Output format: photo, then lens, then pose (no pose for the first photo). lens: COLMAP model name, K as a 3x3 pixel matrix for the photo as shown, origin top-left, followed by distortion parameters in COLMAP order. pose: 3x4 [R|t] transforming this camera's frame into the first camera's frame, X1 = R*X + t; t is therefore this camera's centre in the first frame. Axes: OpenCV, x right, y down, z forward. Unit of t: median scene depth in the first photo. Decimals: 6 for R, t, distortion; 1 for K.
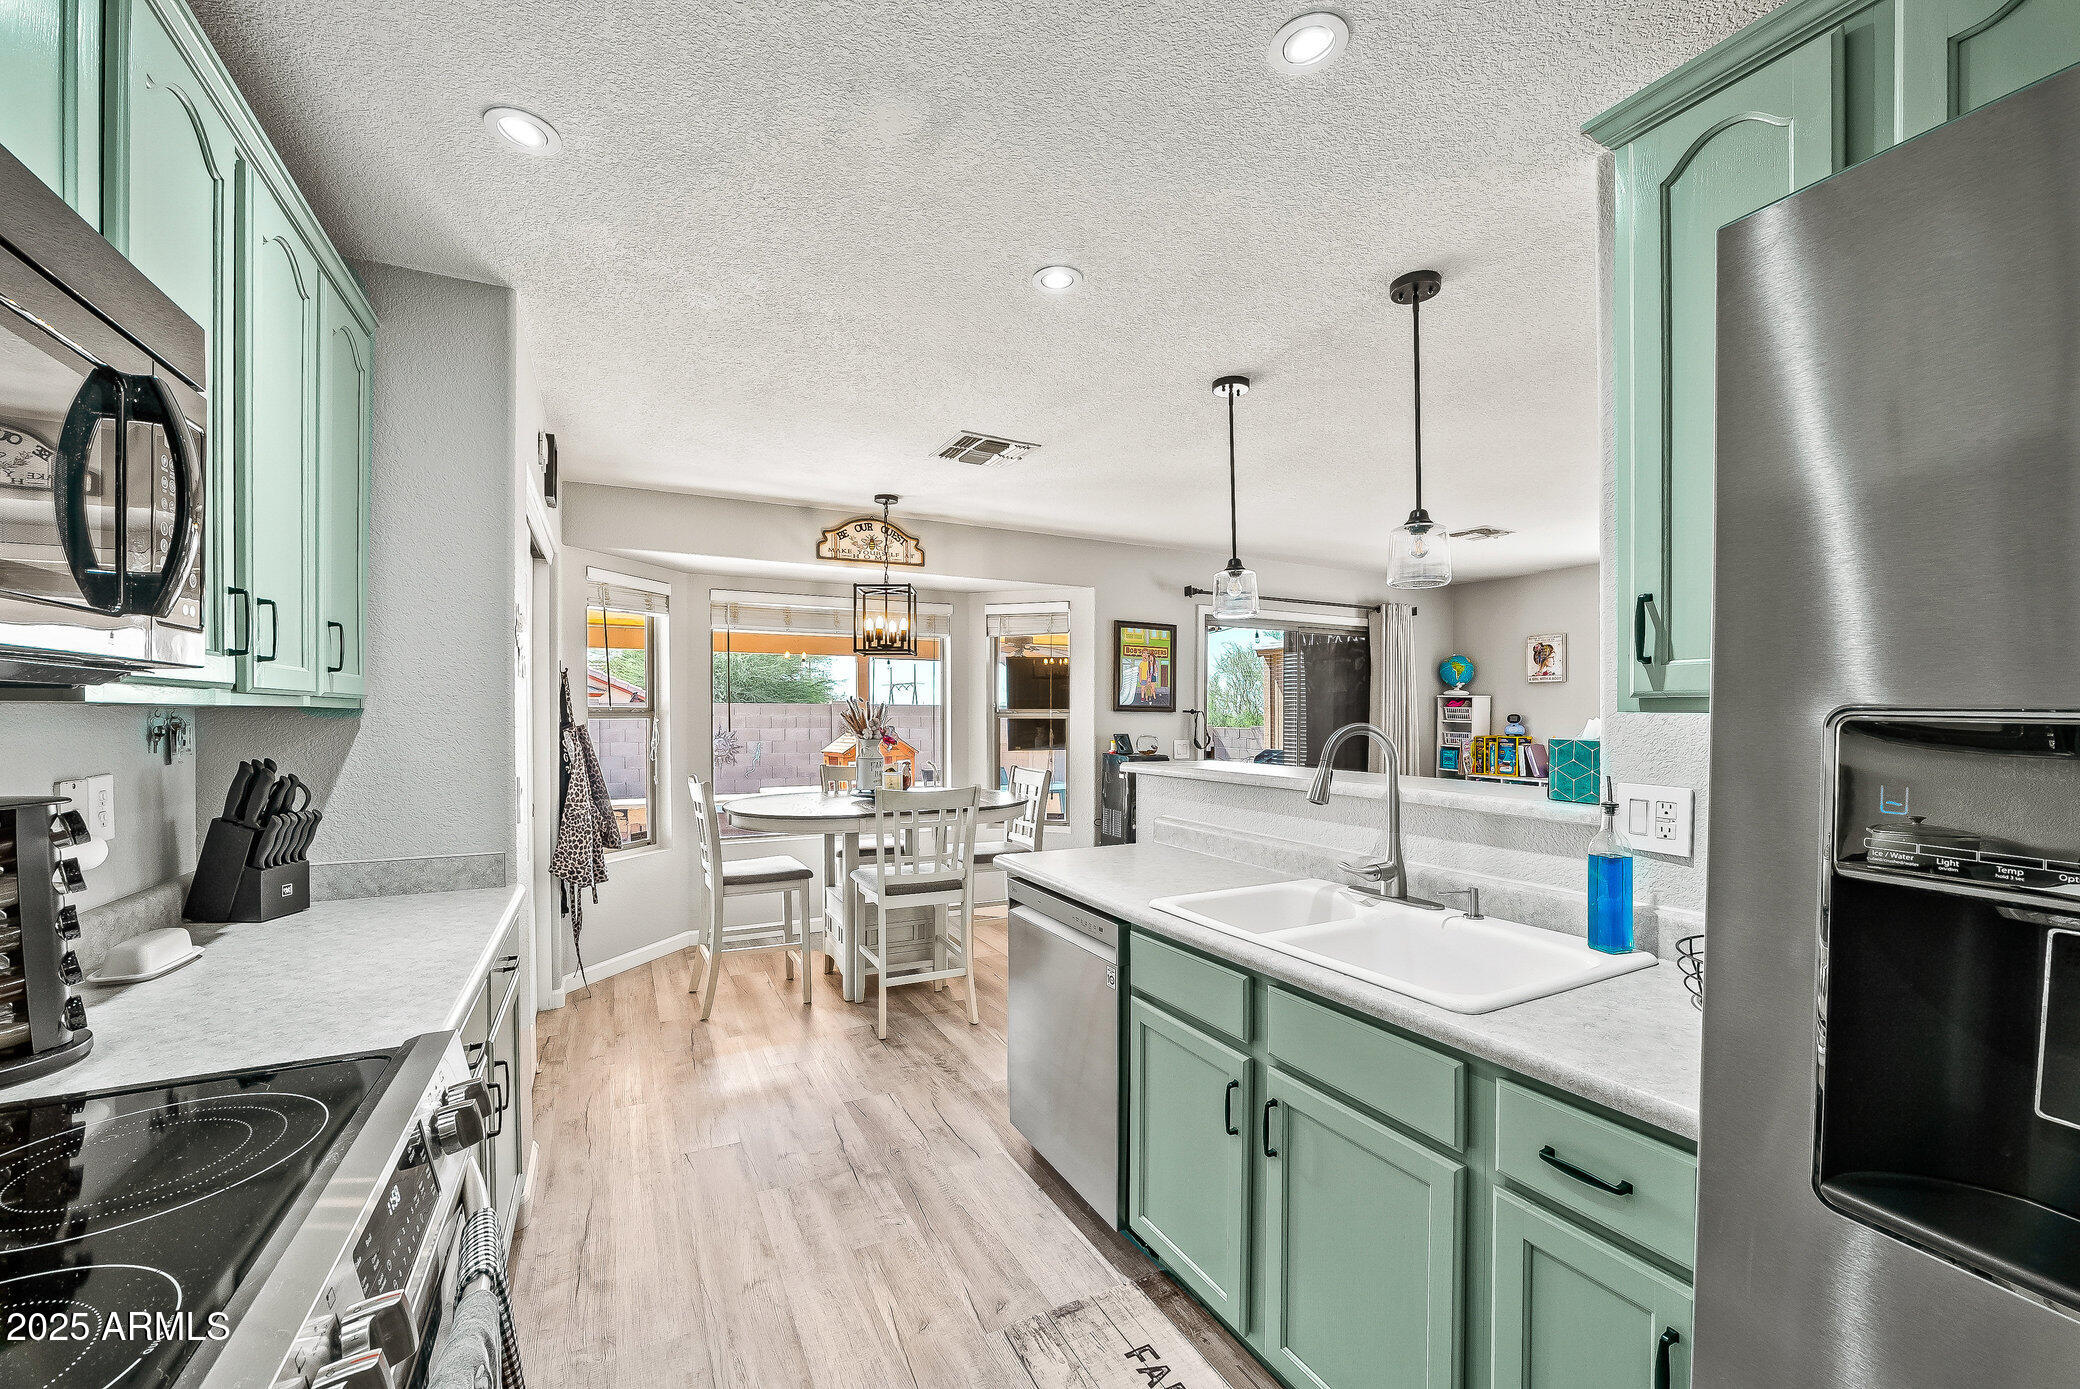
lens RADIAL K [[828.2, 0, 1041.2], [0, 828.2, 722.8], [0, 0, 1]] dist [-0.036794, 0.000048]
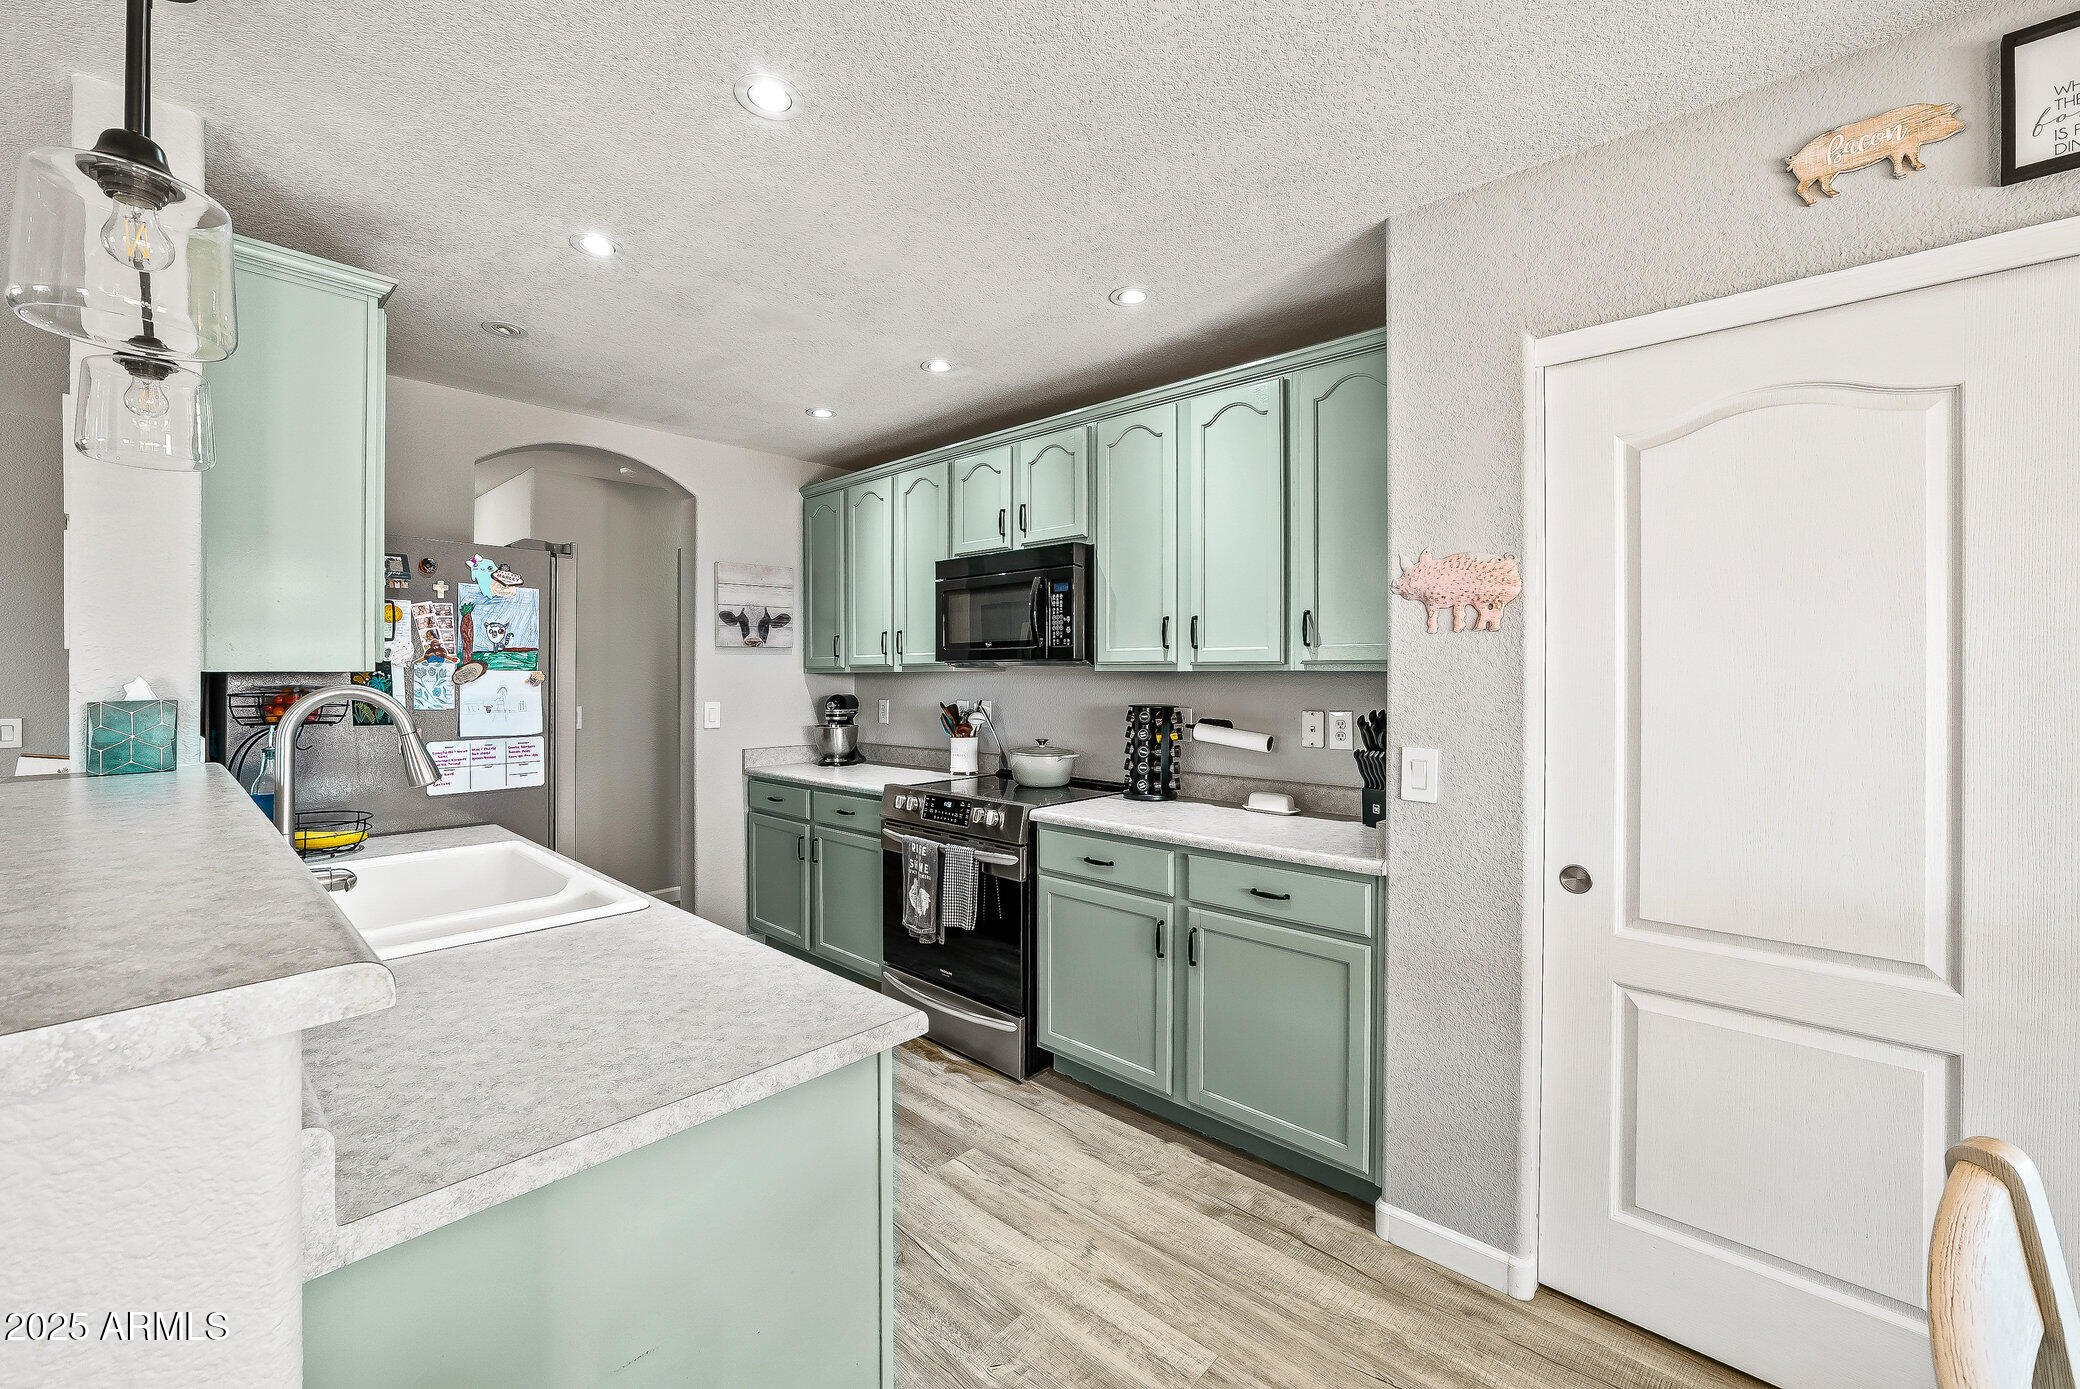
lens RADIAL K [[831.3, 0, 1040.6], [0, 831.3, 673.7], [0, 0, 1]] dist [-0.028256, 0.008569]
pose [[-0.940240, -0.001990, -0.340507, 0.015983], [-0.006527, 0.999905, 0.012178, -0.008334], [0.340450, 0.013673, -0.940163, 0.702515]]
